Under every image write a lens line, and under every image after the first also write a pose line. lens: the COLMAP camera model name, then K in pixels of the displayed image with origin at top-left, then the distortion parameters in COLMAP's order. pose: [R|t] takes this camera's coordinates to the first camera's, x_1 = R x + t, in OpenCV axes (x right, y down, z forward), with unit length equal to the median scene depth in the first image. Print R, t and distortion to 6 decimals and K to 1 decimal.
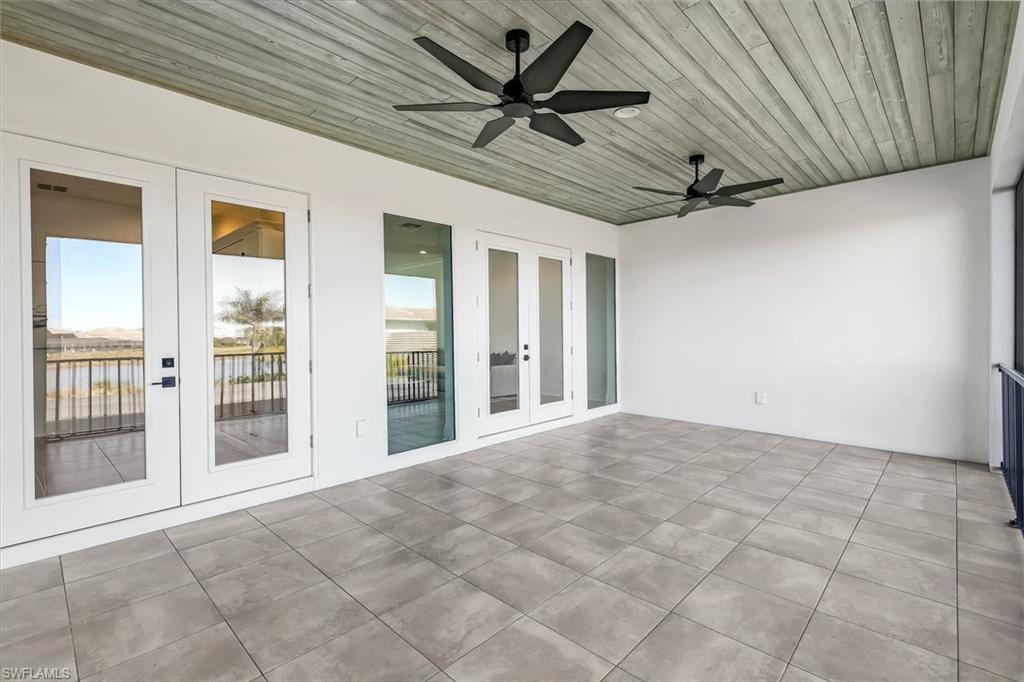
lens RADIAL K [[465.6, 0, 514.2], [0, 465.6, 333.4], [0, 0, 1]] dist [0.000642, 0.000034]
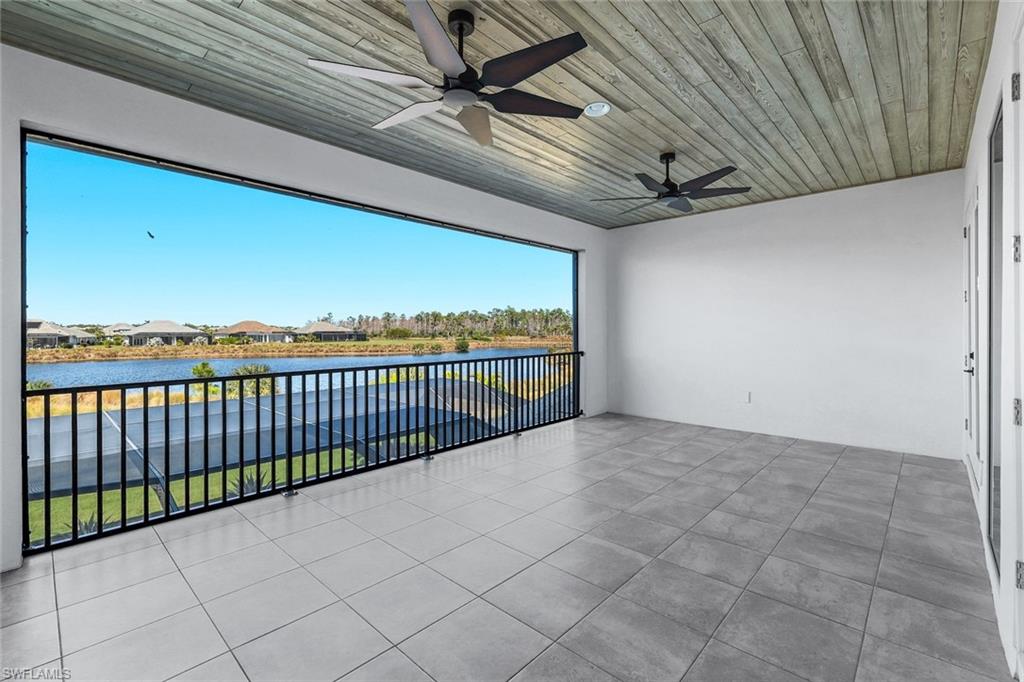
lens RADIAL K [[447.7, 0, 513.5], [0, 447.7, 333.7], [0, 0, 1]] dist [0.001139, 0.000021]
pose [[-0.999896, 0.011159, -0.009175, 0.460098], [0.011009, 0.999809, 0.016159, -0.026232], [0.009353, 0.016056, -0.999827, 2.070267]]
